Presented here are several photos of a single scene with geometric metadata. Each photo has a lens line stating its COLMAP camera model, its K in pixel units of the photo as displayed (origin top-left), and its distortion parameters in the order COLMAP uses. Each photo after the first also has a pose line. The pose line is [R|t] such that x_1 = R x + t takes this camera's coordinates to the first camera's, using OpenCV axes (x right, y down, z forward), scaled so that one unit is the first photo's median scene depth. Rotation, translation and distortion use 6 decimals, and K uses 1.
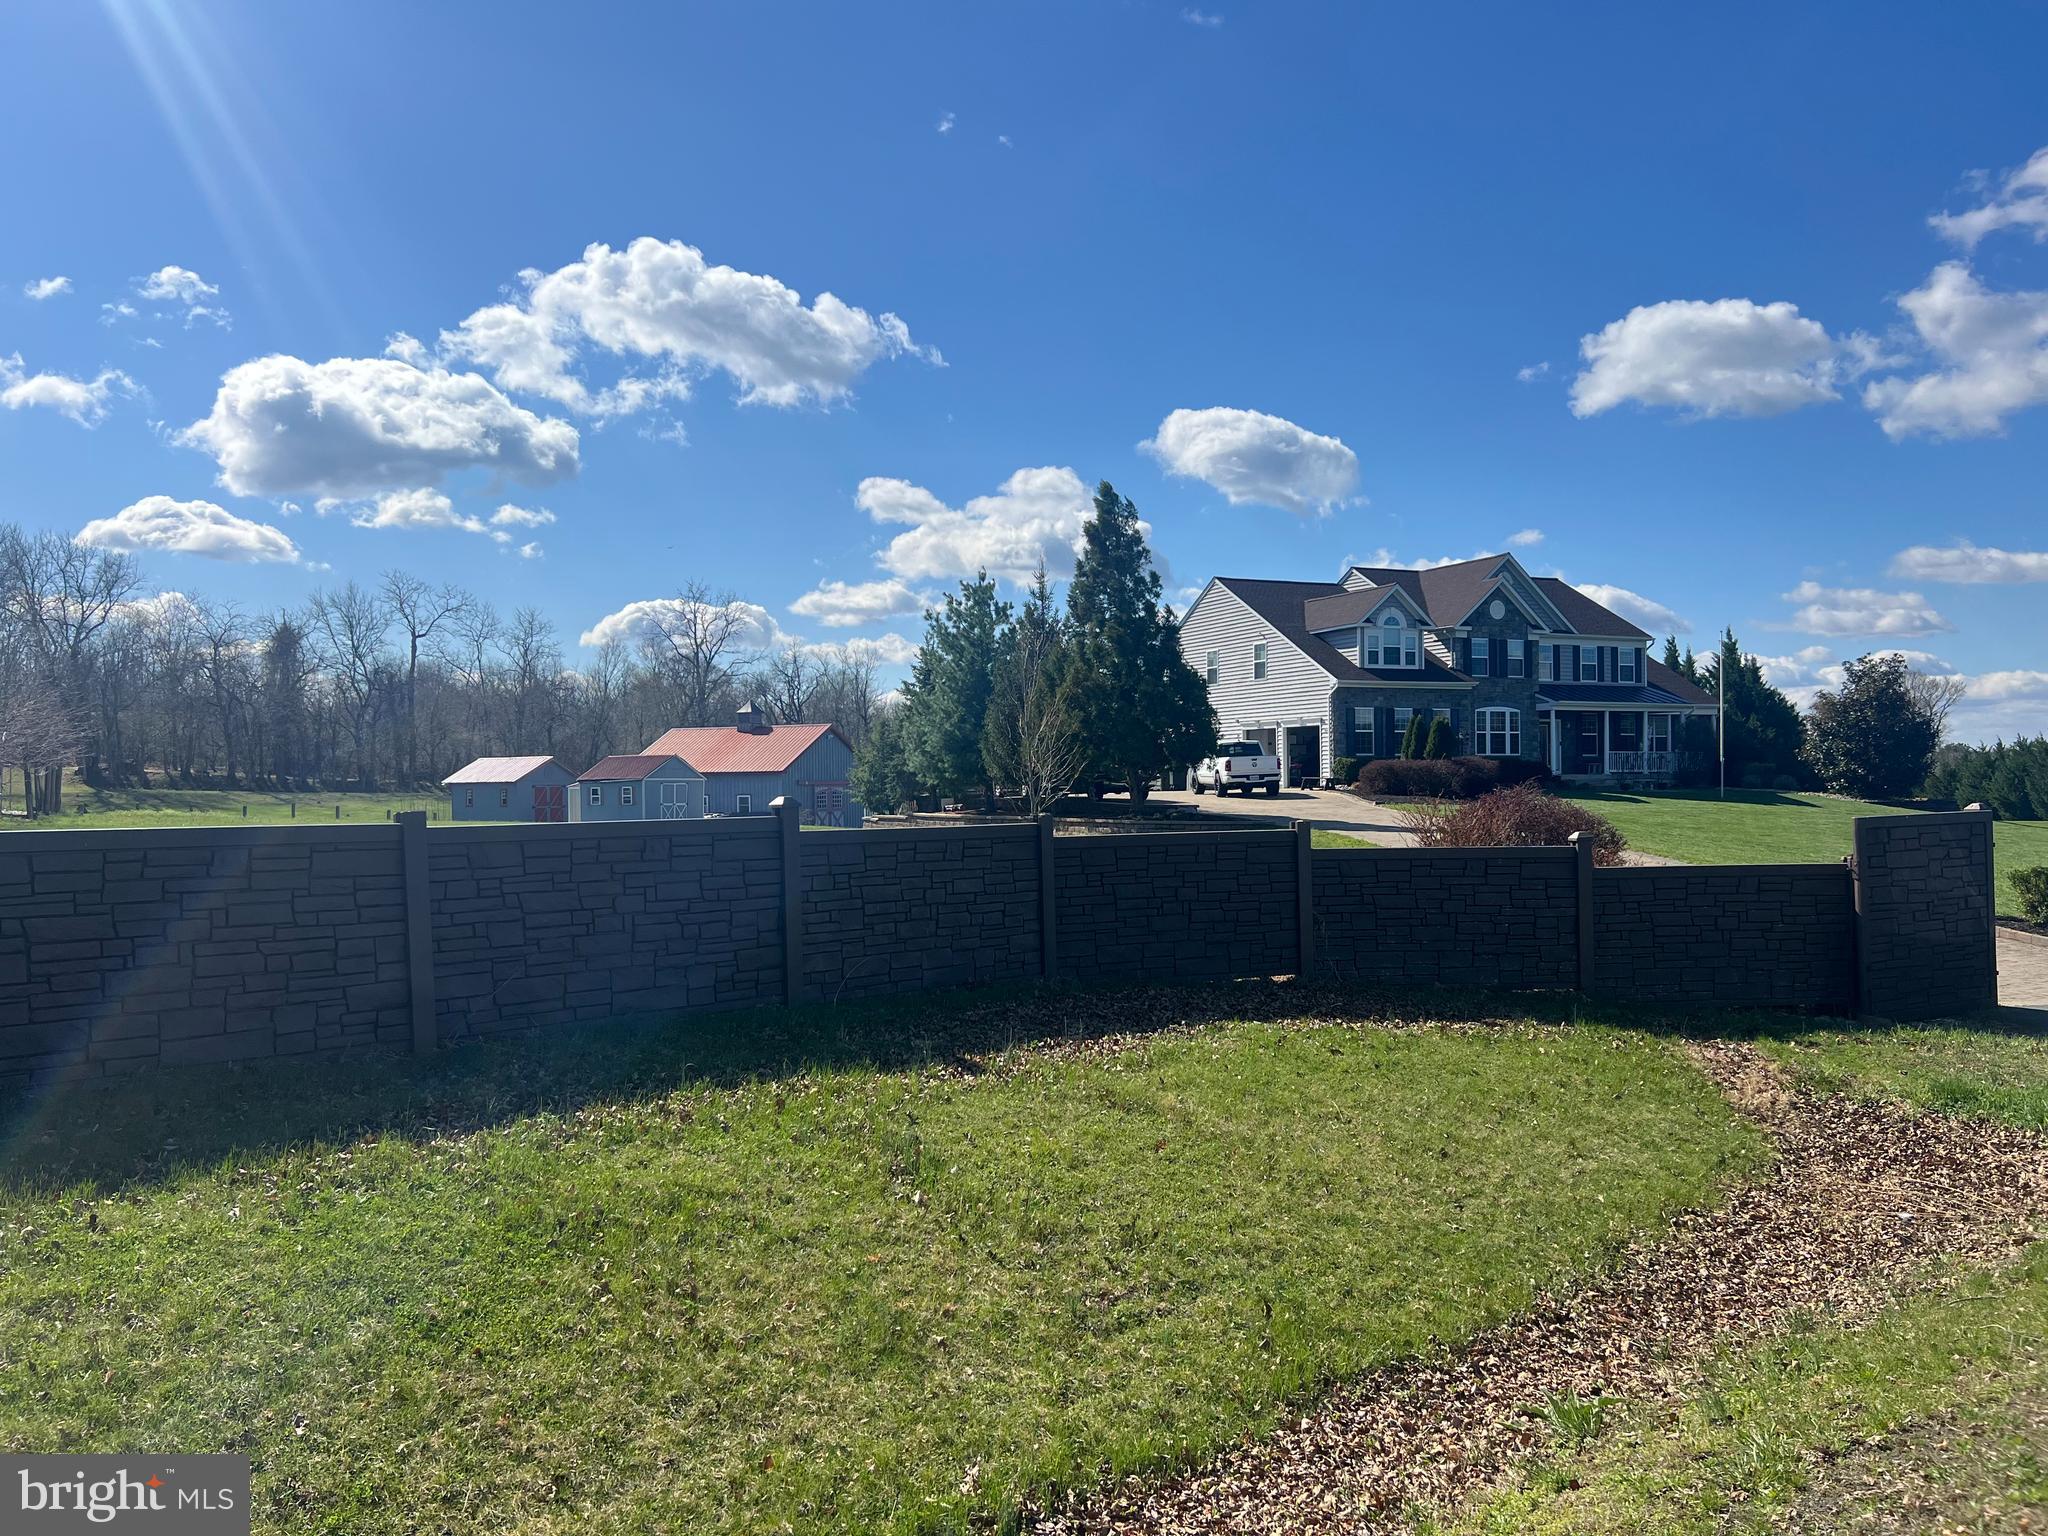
lens RADIAL K [[1511.0, 0, 1008.3], [0, 1511.0, 786.6], [0, 0, 1]] dist [0.059280, -0.072230]
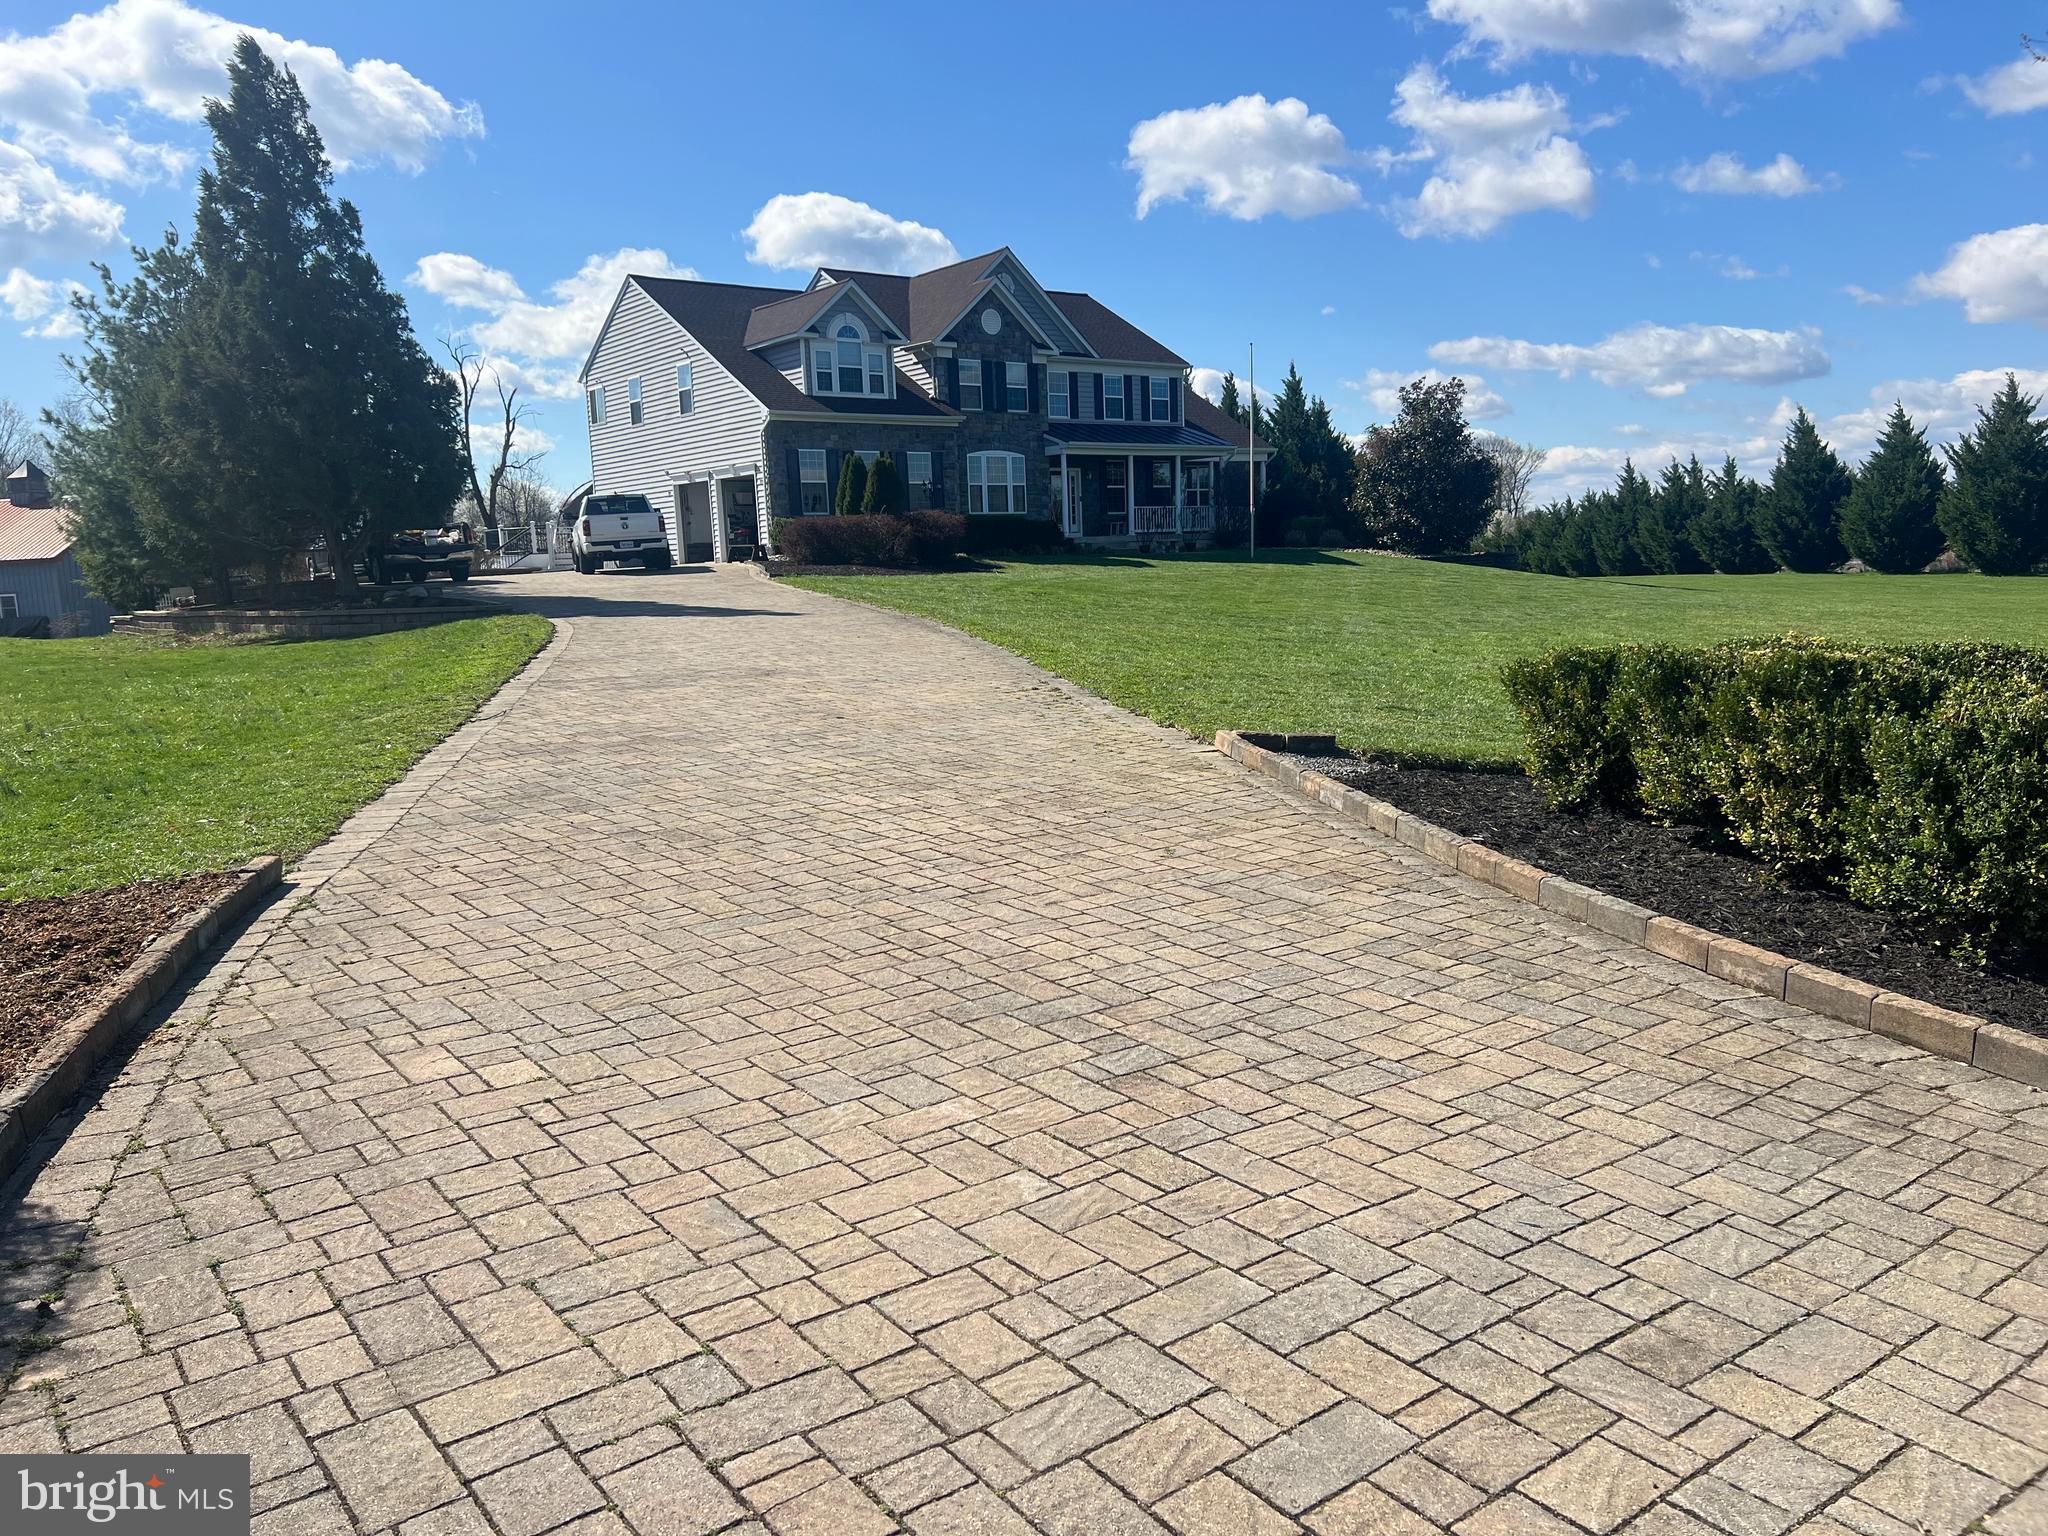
lens RADIAL K [[1511.0, 0, 1010.0], [0, 1511.0, 810.2], [0, 0, 1]] dist [0.059280, -0.072230]
pose [[0.974649, -0.063219, 0.214622, 0.150913], [0.030832, 0.988049, 0.151025, 0.012971], [-0.221605, -0.140579, 0.964950, 0.220510]]
